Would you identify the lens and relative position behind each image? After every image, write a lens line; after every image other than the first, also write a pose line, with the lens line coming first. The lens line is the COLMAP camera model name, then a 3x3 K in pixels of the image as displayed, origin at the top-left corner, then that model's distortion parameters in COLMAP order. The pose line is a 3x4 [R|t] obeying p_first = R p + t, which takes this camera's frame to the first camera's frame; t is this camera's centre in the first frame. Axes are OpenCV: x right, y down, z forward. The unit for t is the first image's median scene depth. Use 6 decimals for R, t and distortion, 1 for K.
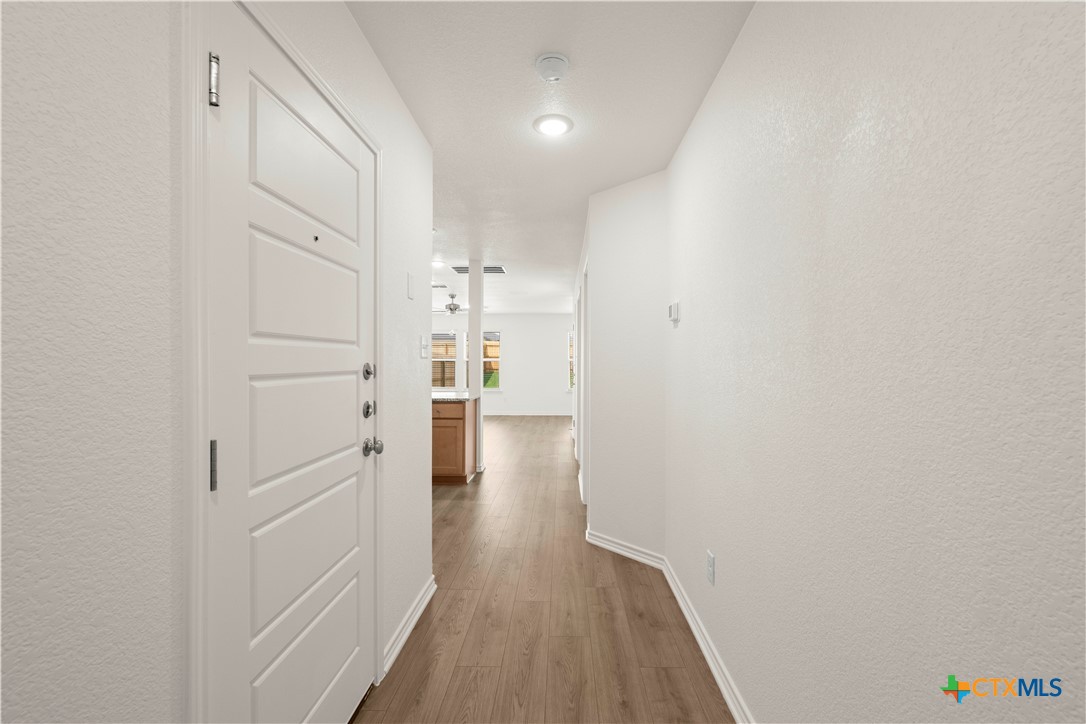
lens RADIAL K [[444.1, 0, 543.0], [0, 444.1, 362.0], [0, 0, 1]] dist [-0.000067, -0.000025]
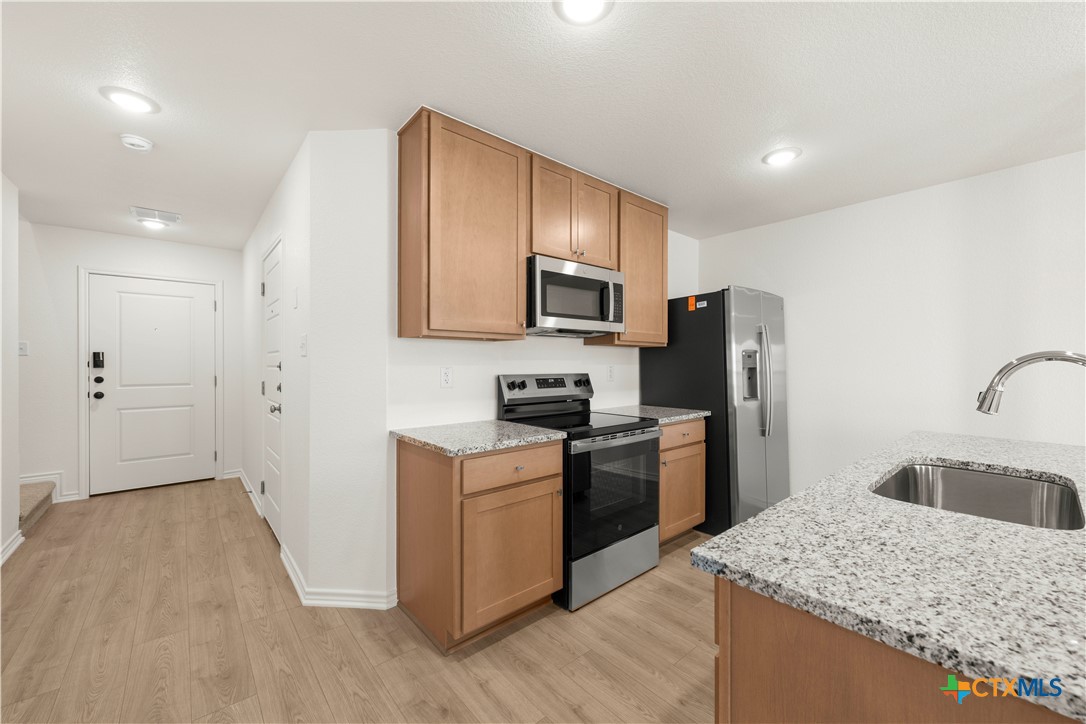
lens RADIAL K [[425.2, 0, 548.4], [0, 425.2, 363.5], [0, 0, 1]] dist [-0.000249, 0.000011]
pose [[-0.728500, 0.000534, -0.685046, -0.001650], [0.001597, 0.999998, -0.000918, 0.002741], [0.685044, -0.001763, -0.728500, 0.621501]]
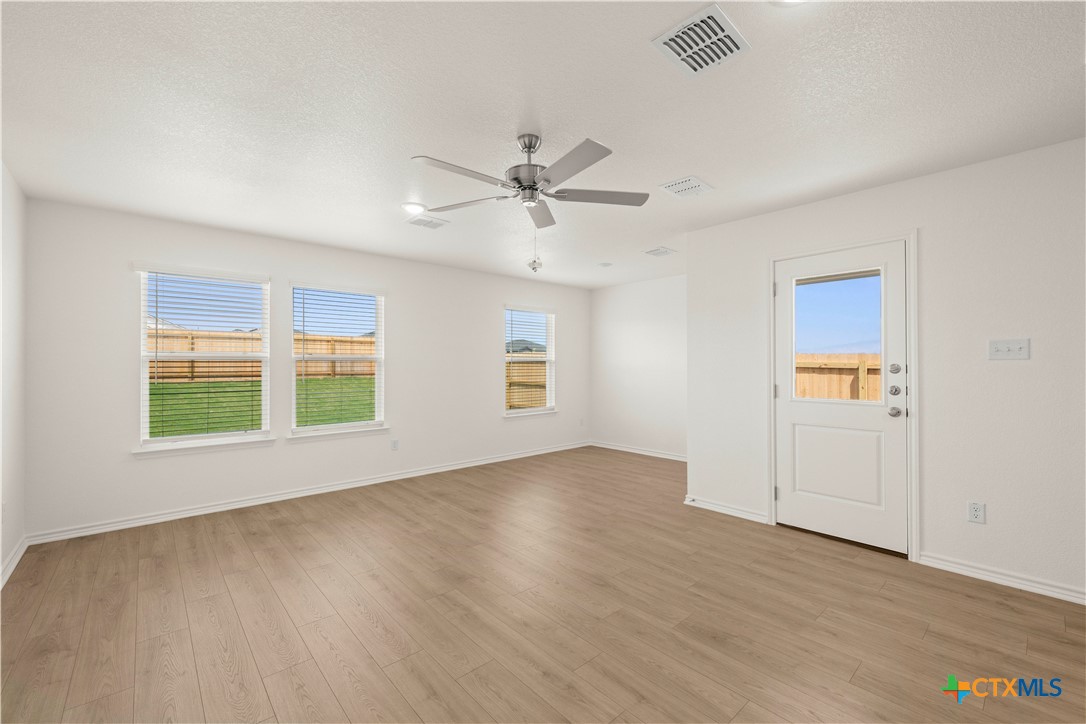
lens RADIAL K [[449.1, 0, 549.6], [0, 449.1, 361.1], [0, 0, 1]] dist [0.000082, -0.000115]
pose [[0.711948, 0.006184, 0.702205, -0.402726], [-0.001958, 0.999975, -0.006821, 0.002306], [-0.702230, 0.003481, 0.711942, 0.771634]]
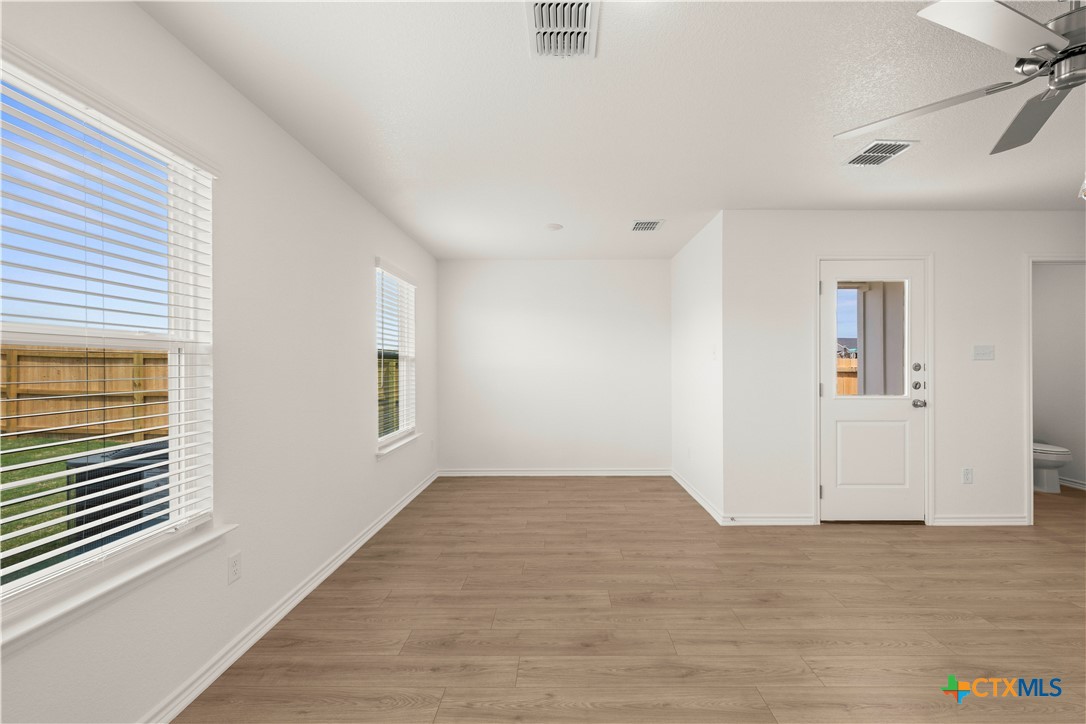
lens RADIAL K [[451.7, 0, 561.1], [0, 451.7, 364.9], [0, 0, 1]] dist [-0.000137, -0.000095]
pose [[-0.039551, 0.002625, 0.999214, -0.368045], [-0.002660, 0.999993, -0.002733, 0.005577], [-0.999214, -0.002766, -0.039544, 1.201418]]
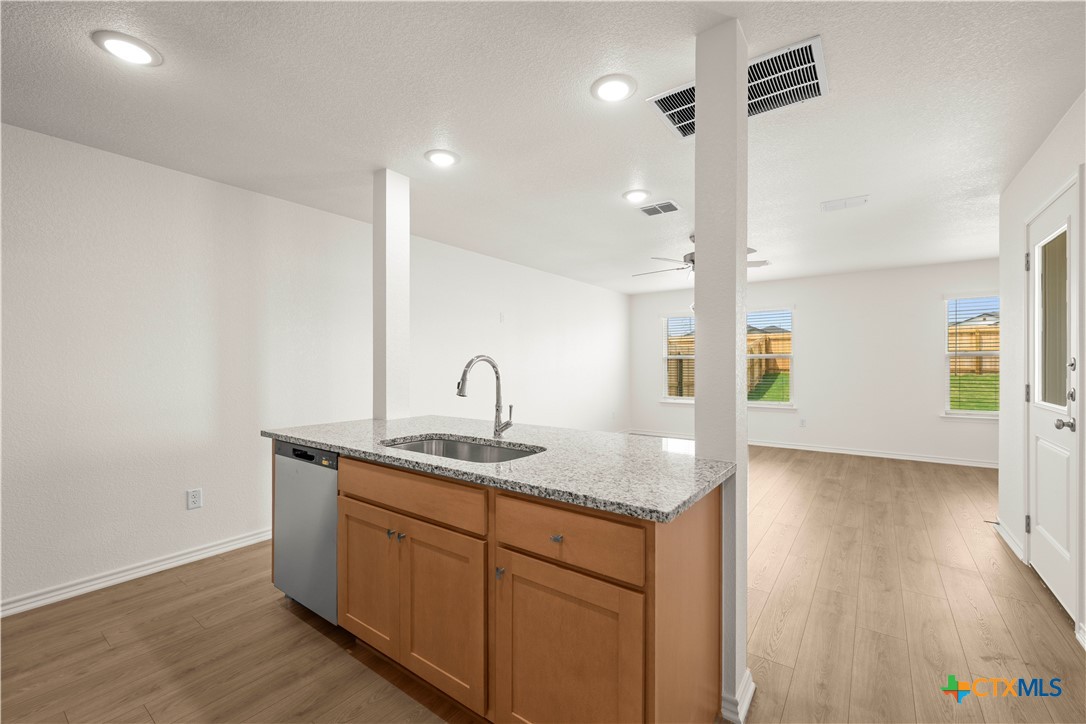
lens RADIAL K [[449.1, 0, 549.6], [0, 449.1, 361.1], [0, 0, 1]] dist [0.000082, -0.000115]
pose [[0.834287, -0.004414, -0.551313, -0.050706], [0.004979, 0.999987, -0.000472, 0.002331], [0.551309, -0.002351, 0.834298, 0.443517]]
